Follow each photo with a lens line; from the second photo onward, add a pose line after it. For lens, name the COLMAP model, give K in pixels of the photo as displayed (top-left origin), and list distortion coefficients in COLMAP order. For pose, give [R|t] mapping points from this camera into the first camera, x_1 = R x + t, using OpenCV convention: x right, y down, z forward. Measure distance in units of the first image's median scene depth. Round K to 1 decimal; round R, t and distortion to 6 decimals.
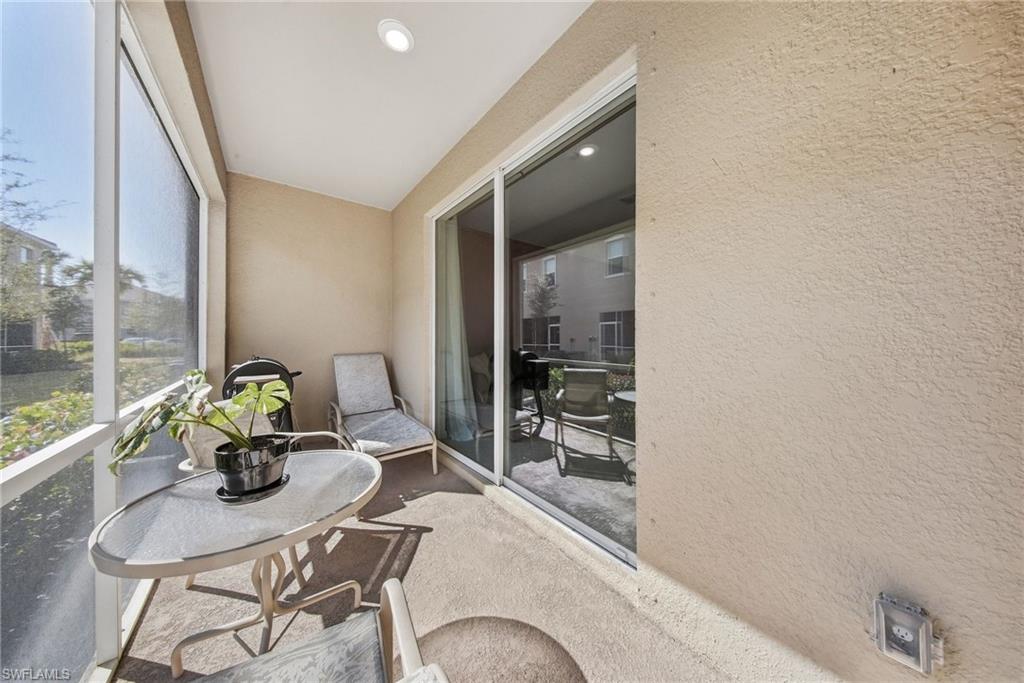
lens RADIAL K [[313.6, 0, 516.3], [0, 313.6, 337.1], [0, 0, 1]] dist [-0.000034, -0.000036]
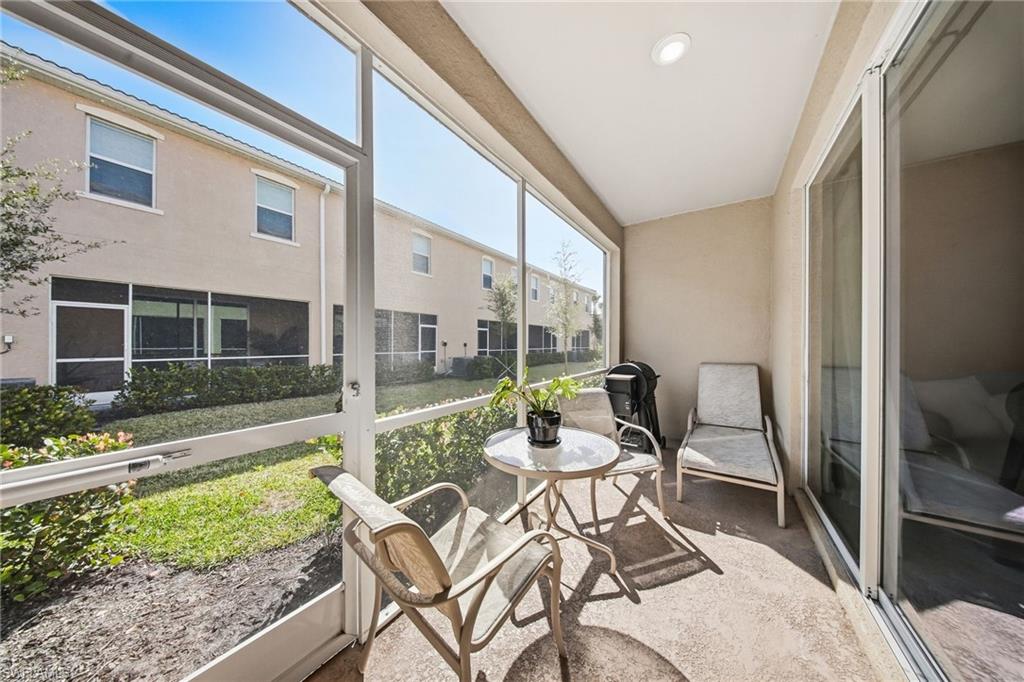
lens RADIAL K [[304.2, 0, 512.7], [0, 304.2, 343.2], [0, 0, 1]] dist [0.000399, -0.000099]
pose [[0.296251, -0.000709, -0.955110, 0.300274], [0.002952, 0.999996, 0.000174, -0.015974], [0.955105, -0.002871, 0.296252, 0.173159]]
